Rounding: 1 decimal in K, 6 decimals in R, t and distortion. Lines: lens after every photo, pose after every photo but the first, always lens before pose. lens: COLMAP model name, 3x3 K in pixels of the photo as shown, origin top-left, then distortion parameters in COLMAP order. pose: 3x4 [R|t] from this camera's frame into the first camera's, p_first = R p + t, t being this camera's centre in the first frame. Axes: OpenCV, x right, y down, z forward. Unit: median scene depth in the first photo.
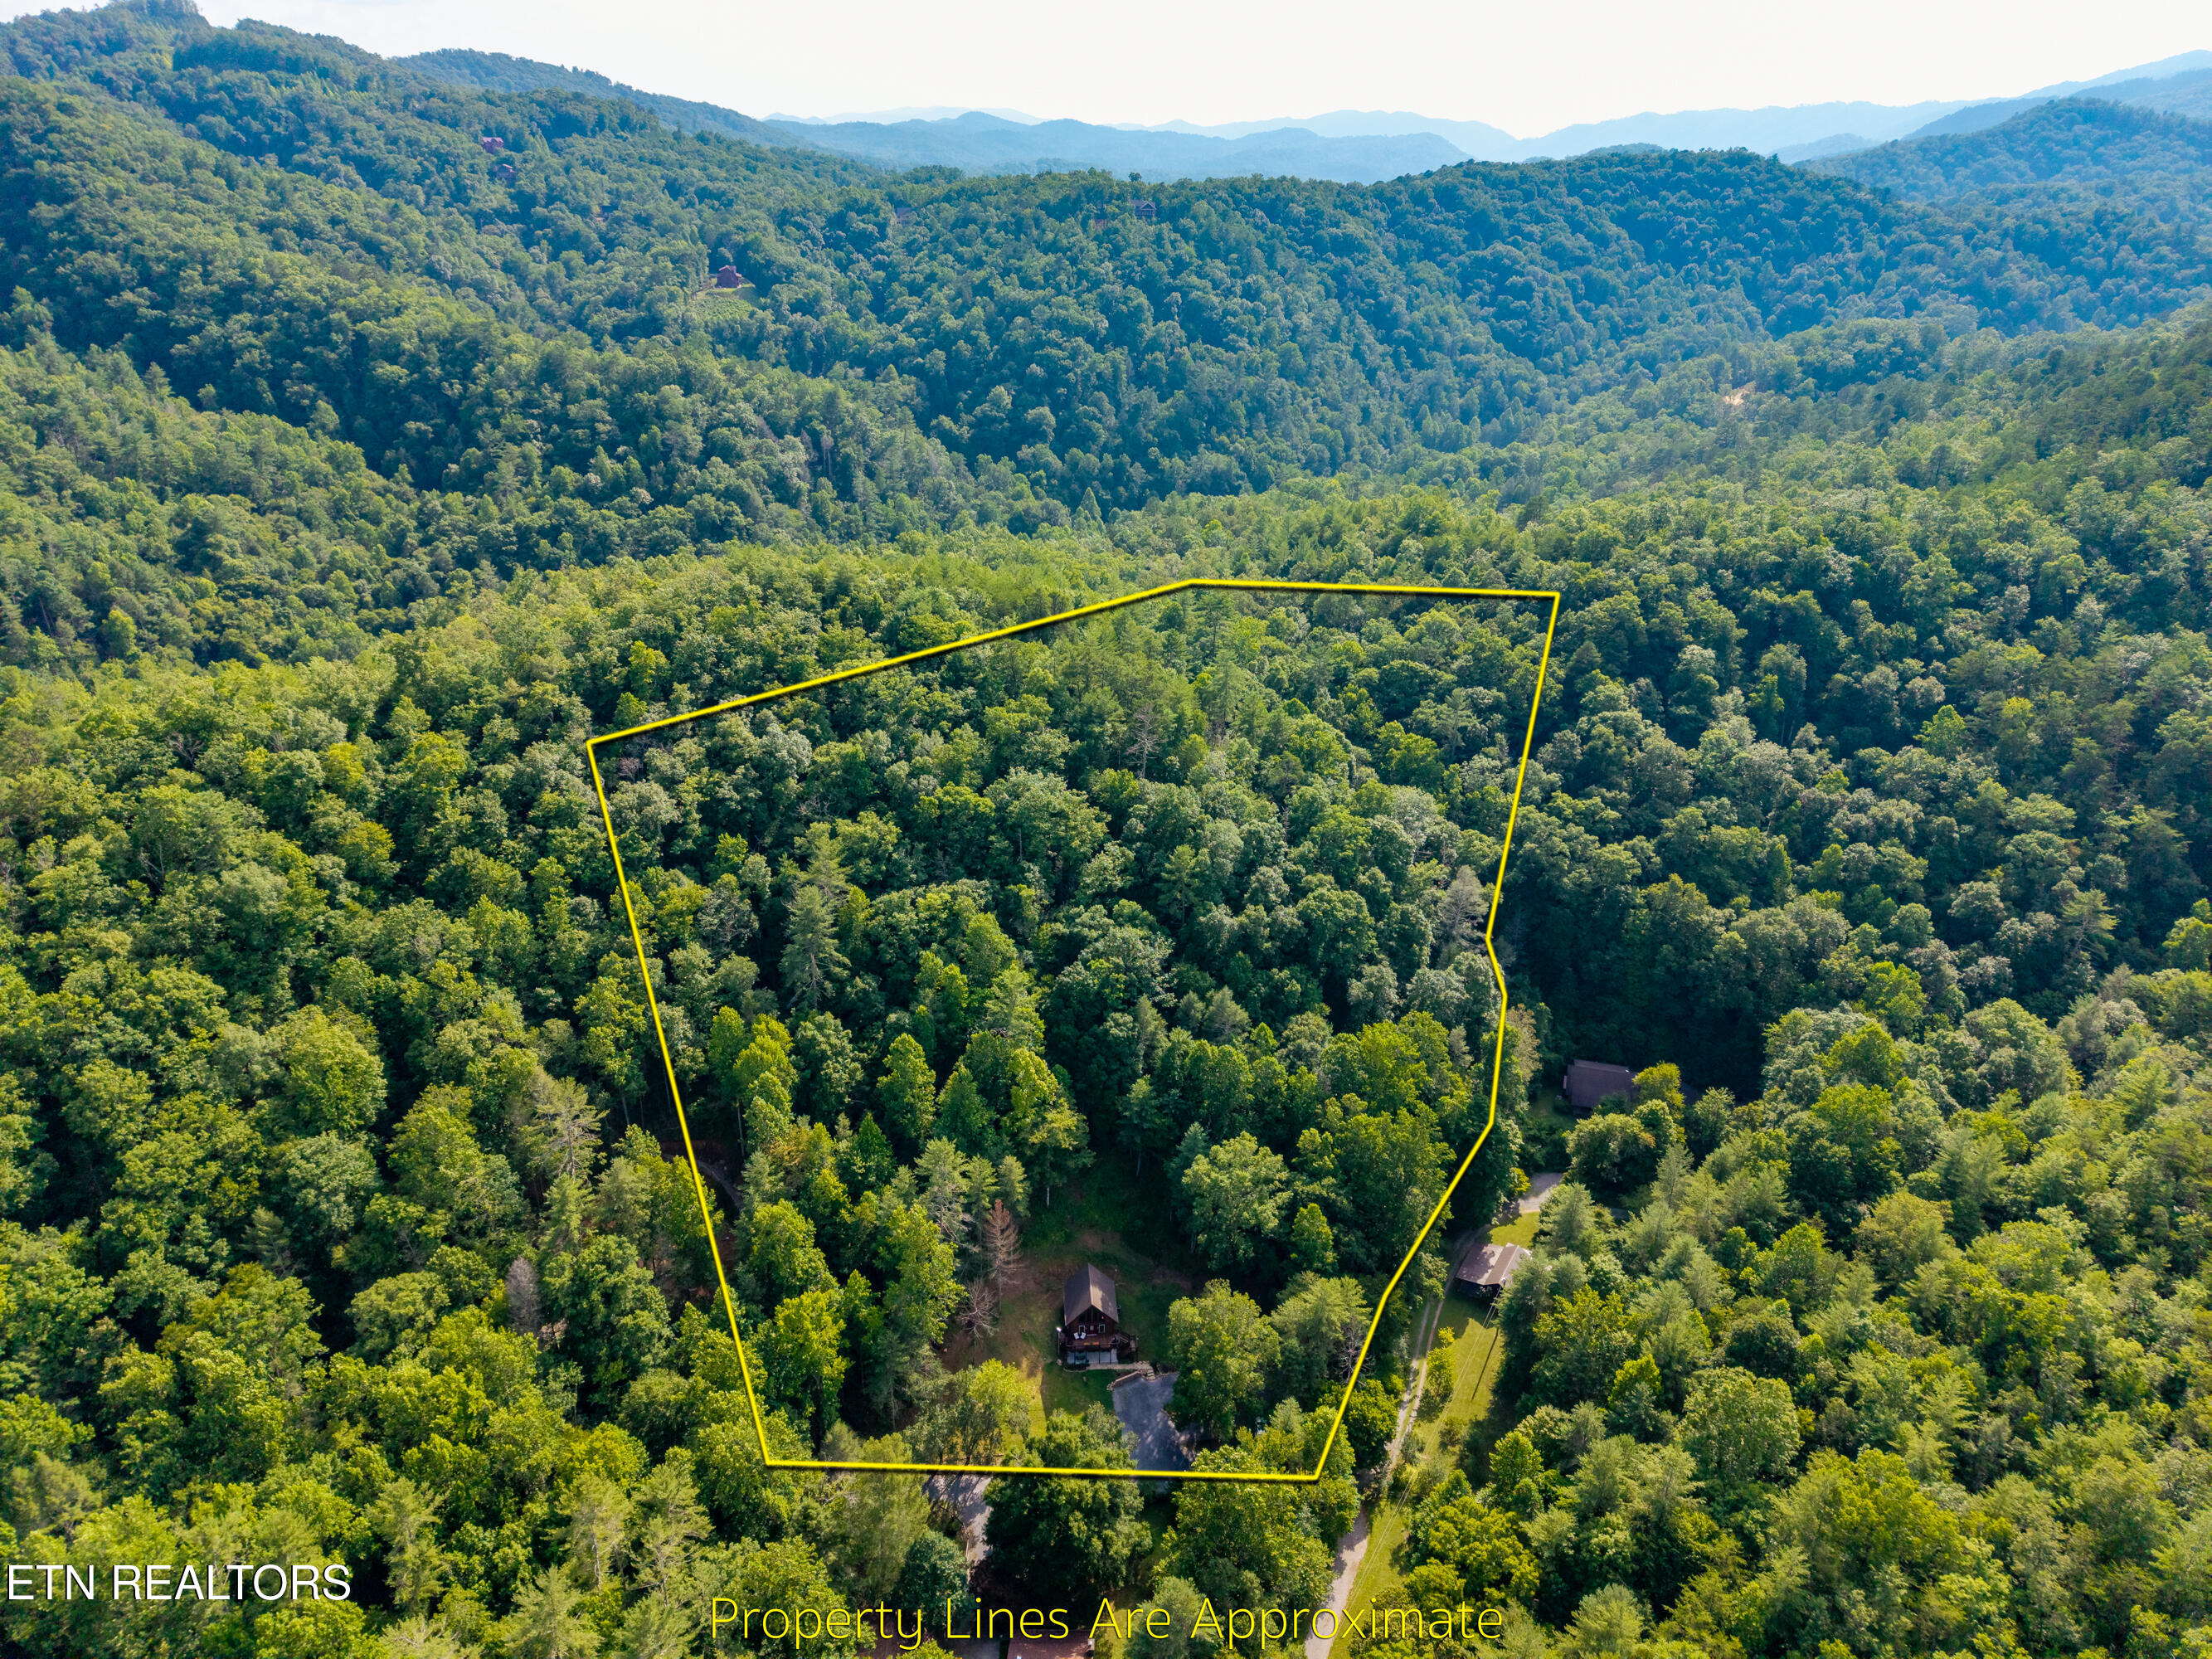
lens RADIAL K [[1466.6, 0, 1097.6], [0, 1466.6, 827.5], [0, 0, 1]] dist [0.030908, -0.030602]
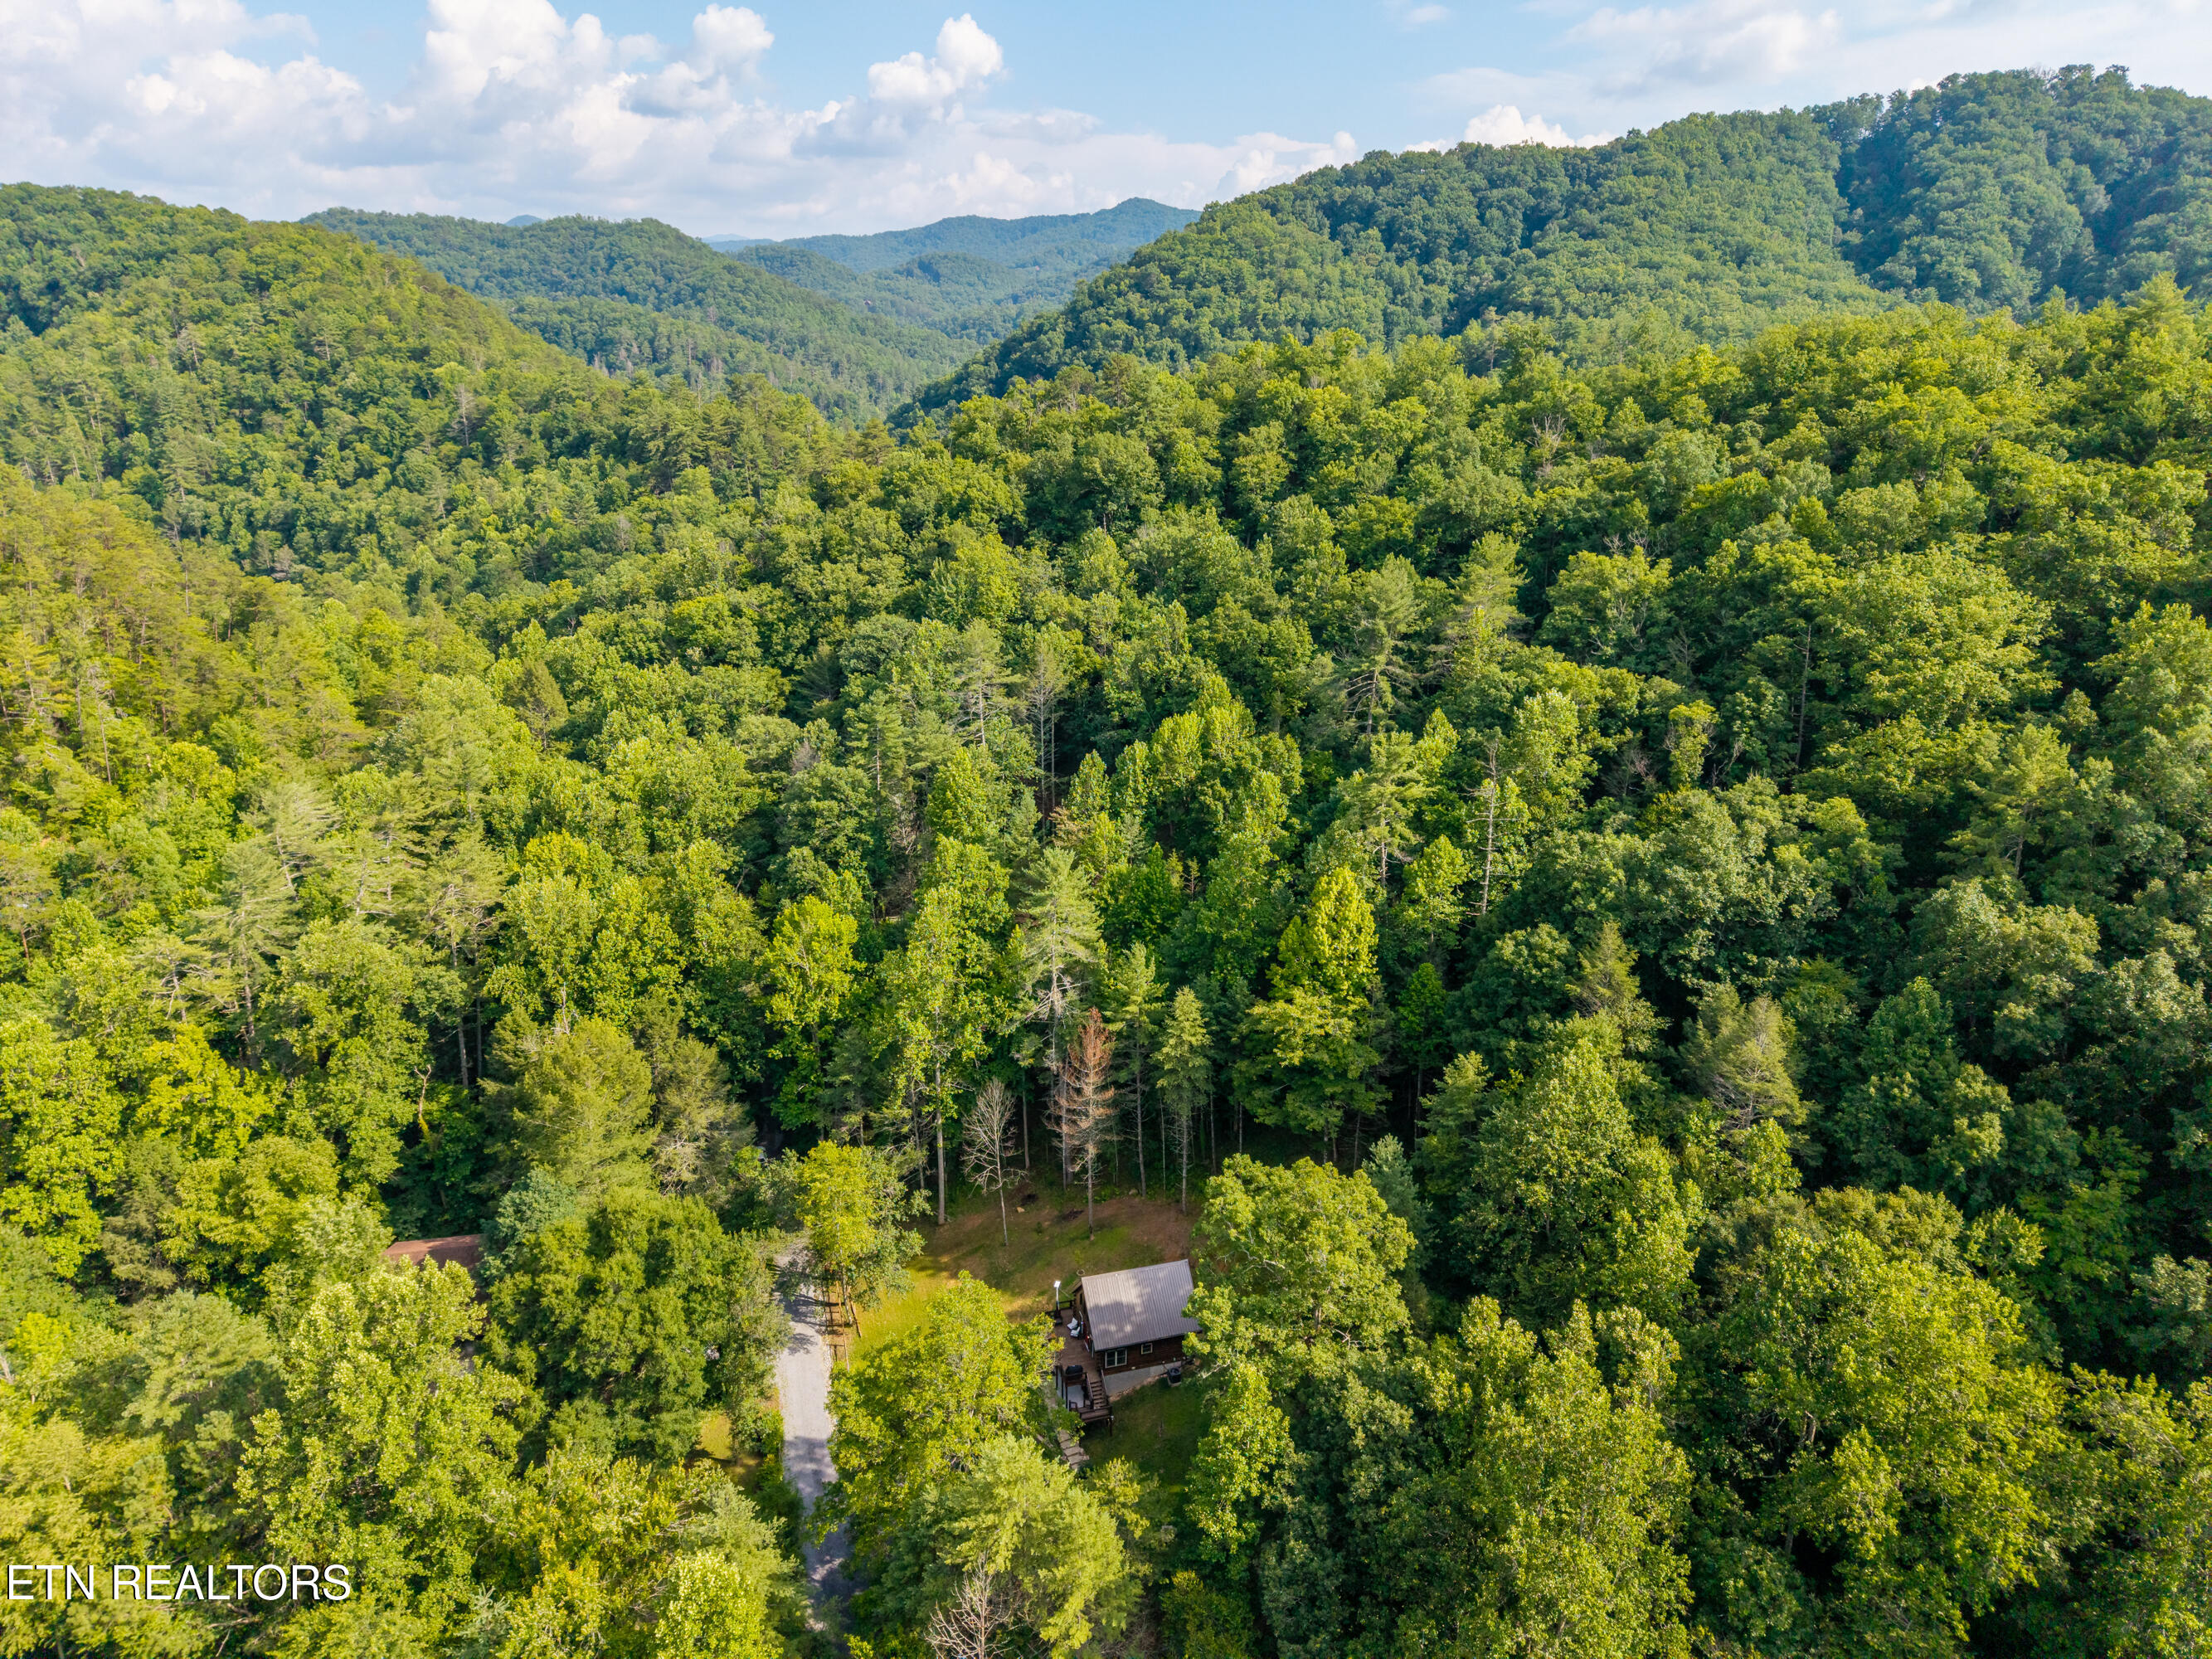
lens RADIAL K [[1466.6, 0, 1097.6], [0, 1466.6, 827.5], [0, 0, 1]] dist [0.030908, -0.030602]
pose [[0.214503, 0.310295, -0.926124, 0.299630], [-0.423842, 0.883838, 0.197960, 0.050789], [0.879970, 0.350067, 0.321102, 0.535396]]
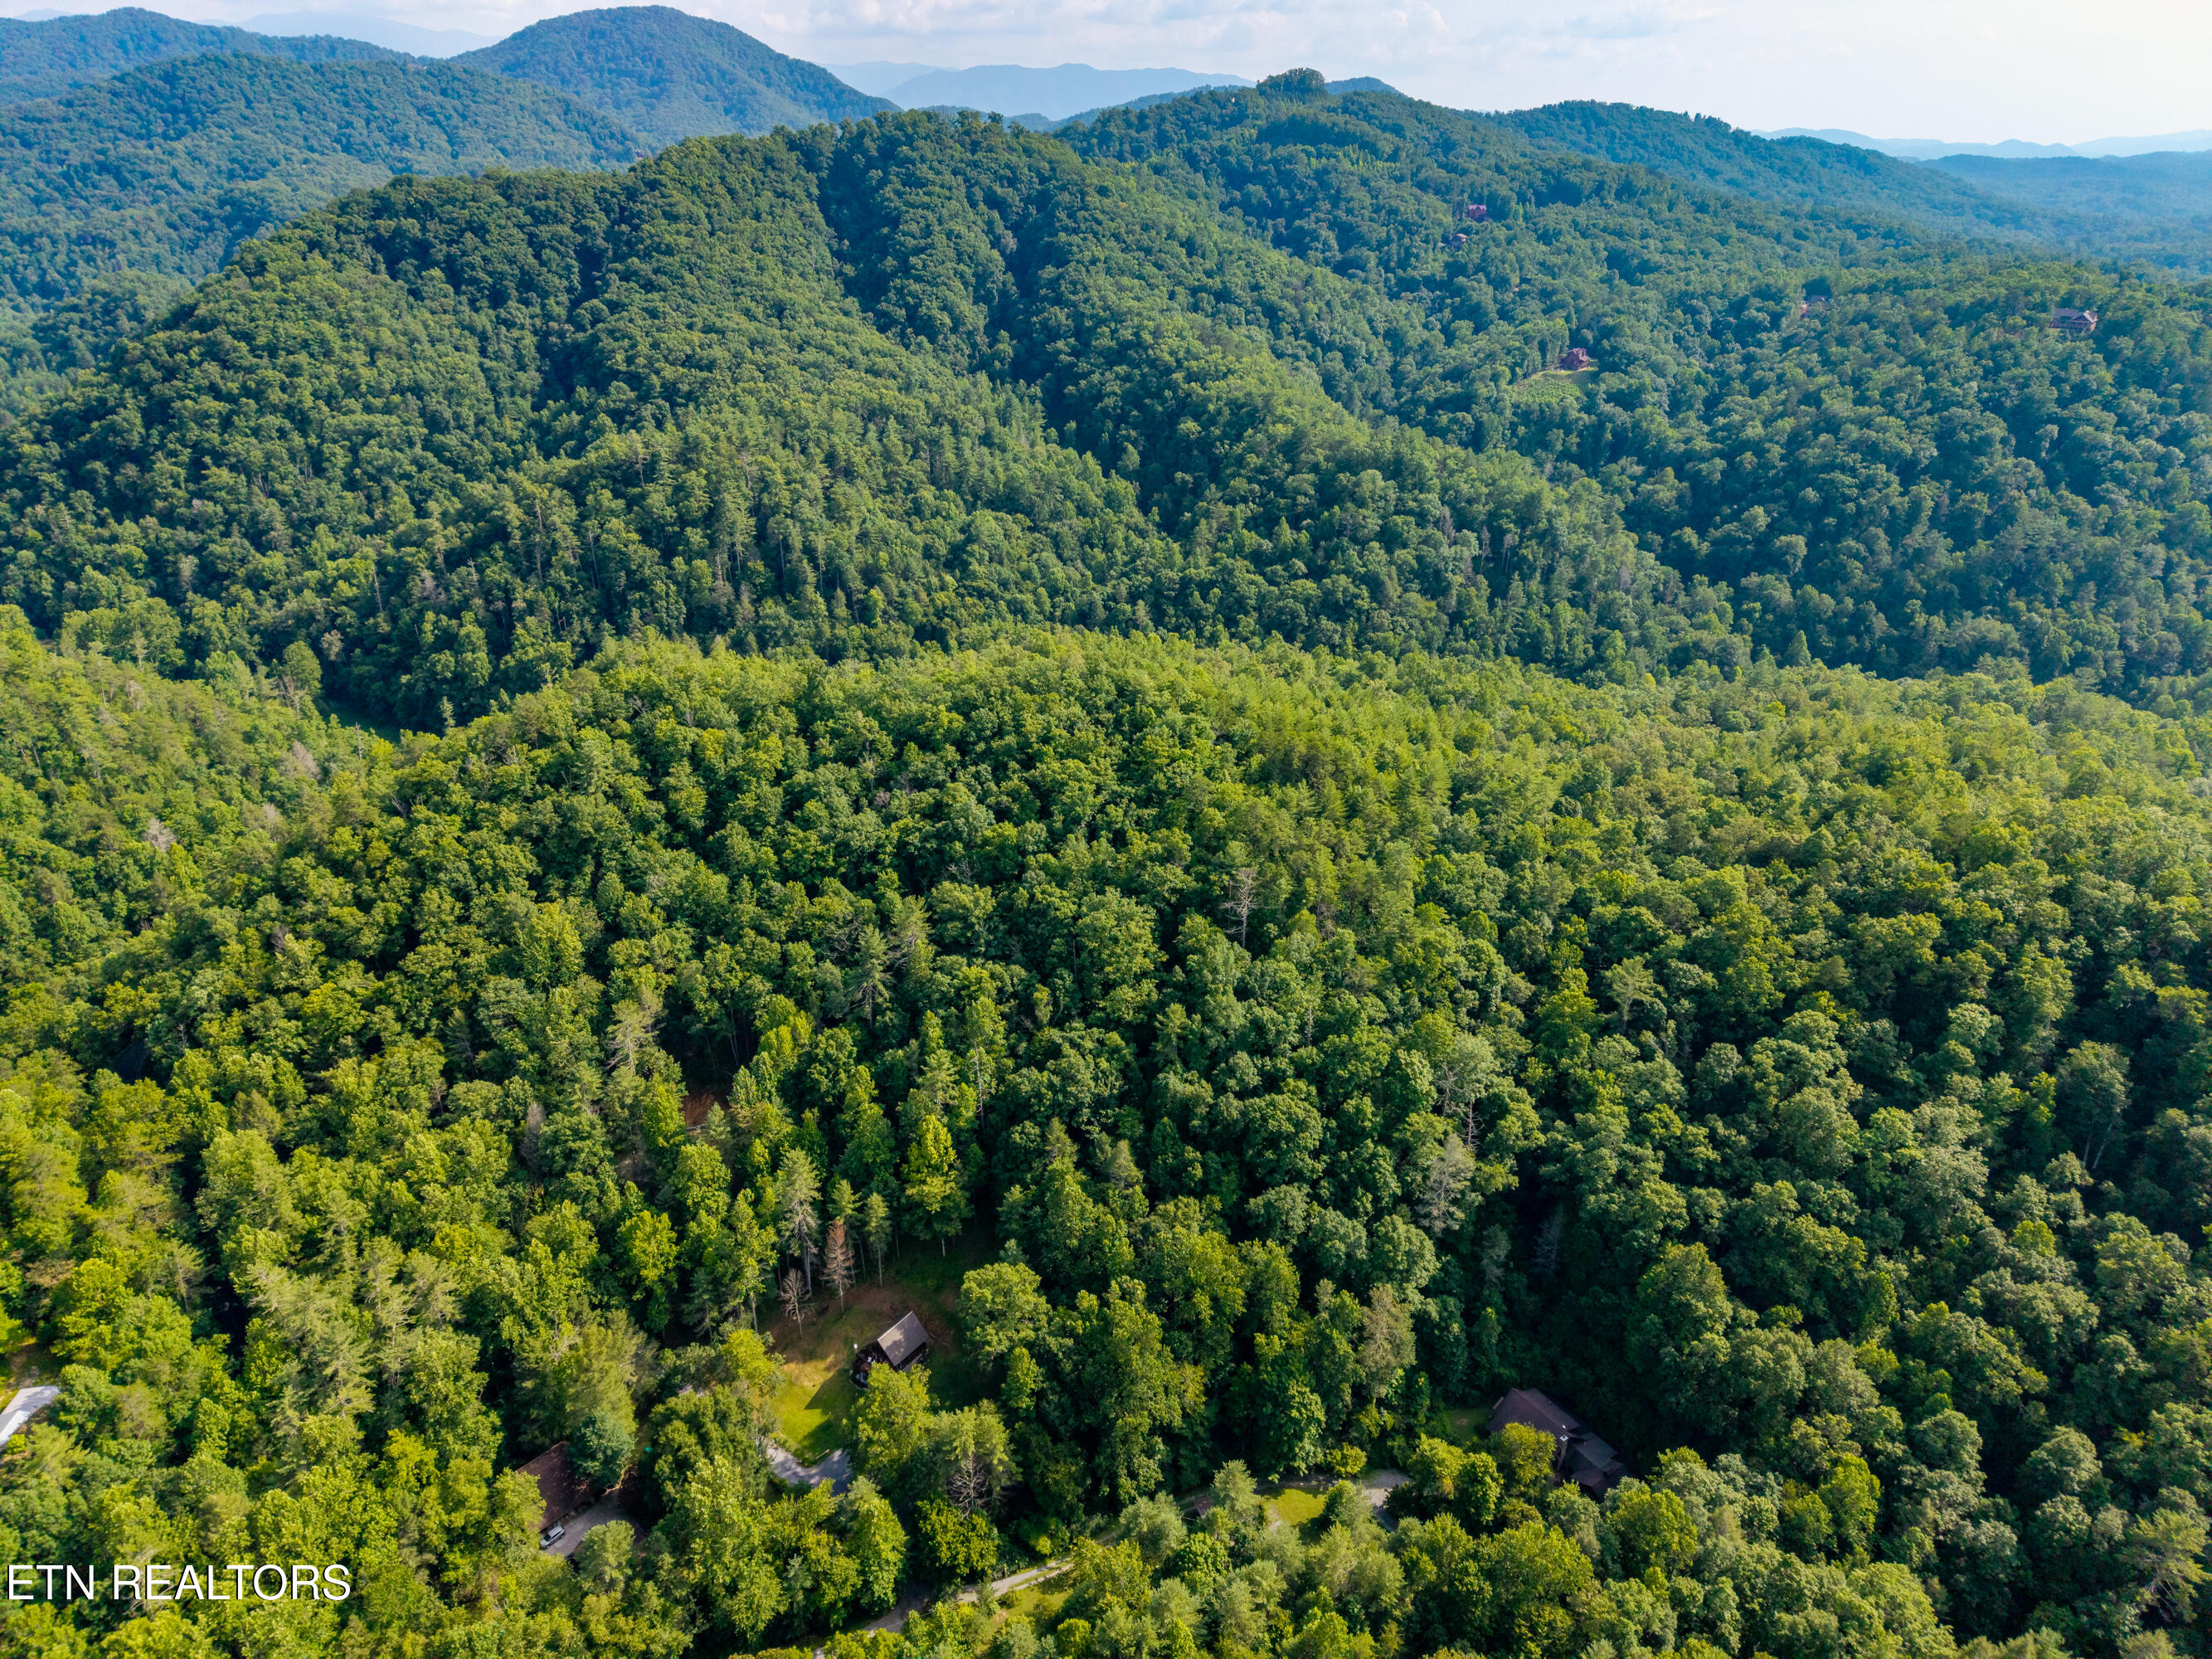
lens RADIAL K [[1466.6, 0, 1097.6], [0, 1466.6, 827.5], [0, 0, 1]] dist [0.030908, -0.030602]
pose [[0.758662, 0.273050, -0.591503, 0.488890], [-0.281799, 0.956138, 0.079938, -0.144398], [0.587386, 0.106039, 0.802330, 0.081145]]
